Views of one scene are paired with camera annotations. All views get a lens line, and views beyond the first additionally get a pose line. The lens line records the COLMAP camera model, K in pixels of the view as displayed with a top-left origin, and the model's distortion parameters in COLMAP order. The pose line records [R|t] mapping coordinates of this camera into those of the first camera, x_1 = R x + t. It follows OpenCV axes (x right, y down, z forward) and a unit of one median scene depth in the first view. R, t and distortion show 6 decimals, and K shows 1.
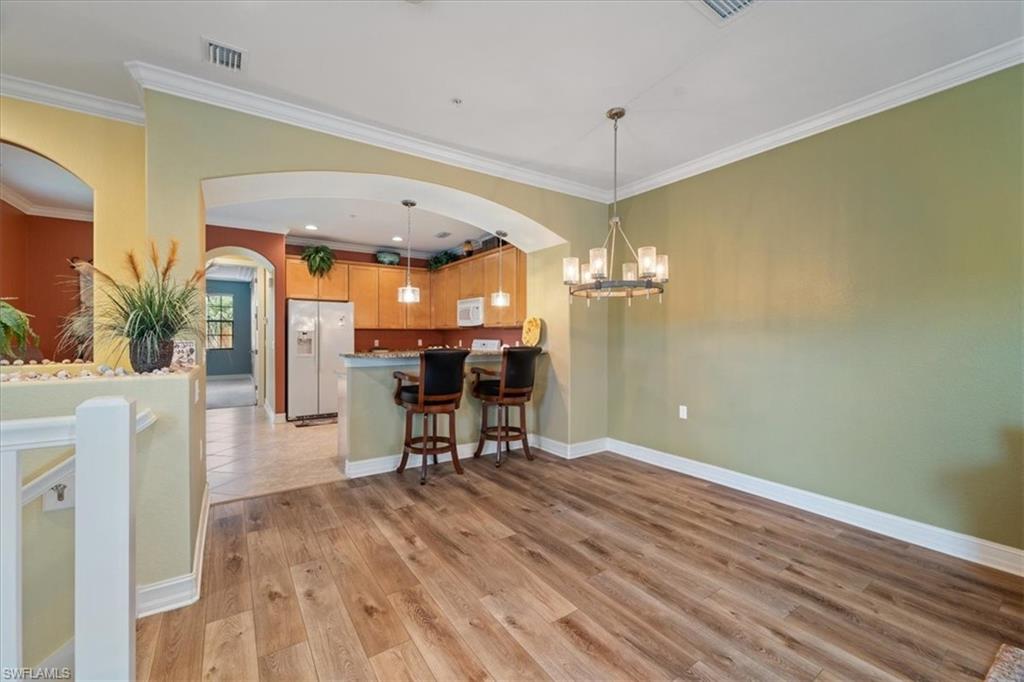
lens RADIAL K [[413.6, 0, 515.3], [0, 413.6, 332.9], [0, 0, 1]] dist [0.001107, 0.000104]
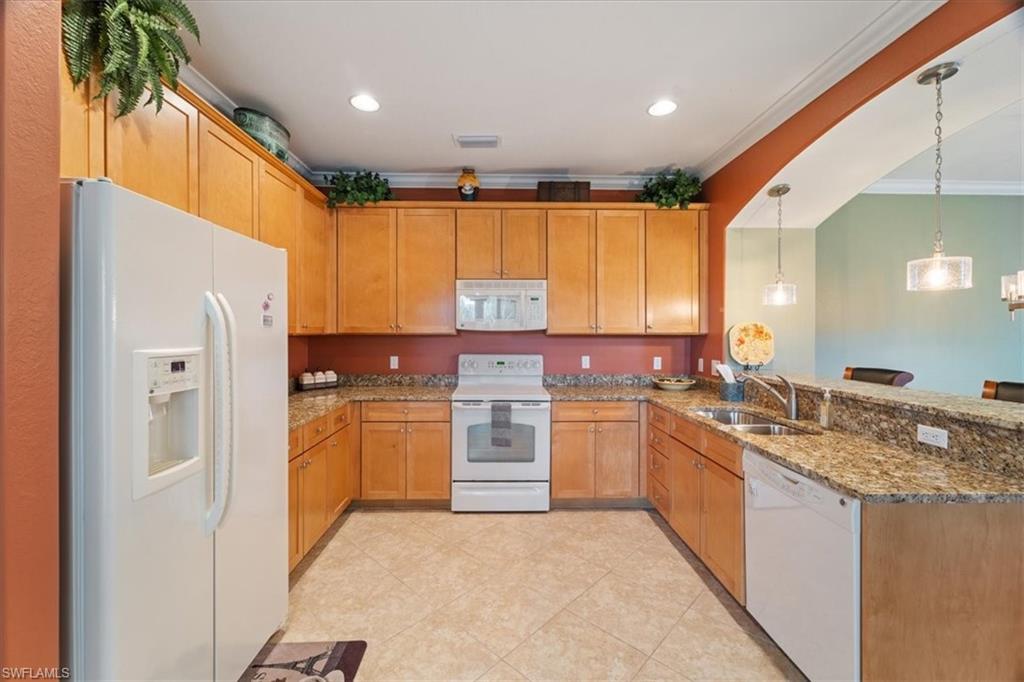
lens RADIAL K [[413.6, 0, 515.3], [0, 413.6, 332.9], [0, 0, 1]] dist [0.001107, 0.000104]
pose [[0.540267, 0.003574, 0.841486, -0.798538], [-0.005079, 0.999987, -0.000986, -0.019977], [-0.841478, -0.003741, 0.540278, 1.012373]]
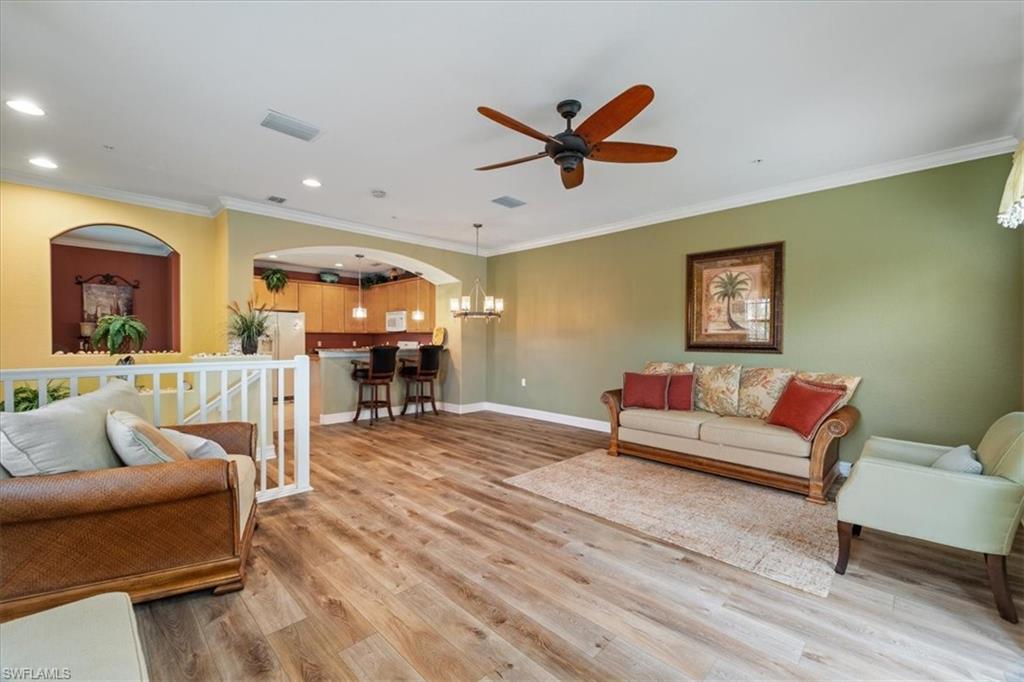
lens RADIAL K [[429.9, 0, 512.8], [0, 429.9, 344.8], [0, 0, 1]] dist [0.000325, 0.000039]
pose [[0.984793, 0.002161, 0.173719, 0.036467], [-0.005686, 0.999788, 0.019796, -0.004270], [-0.173639, -0.020483, 0.984596, -0.697573]]
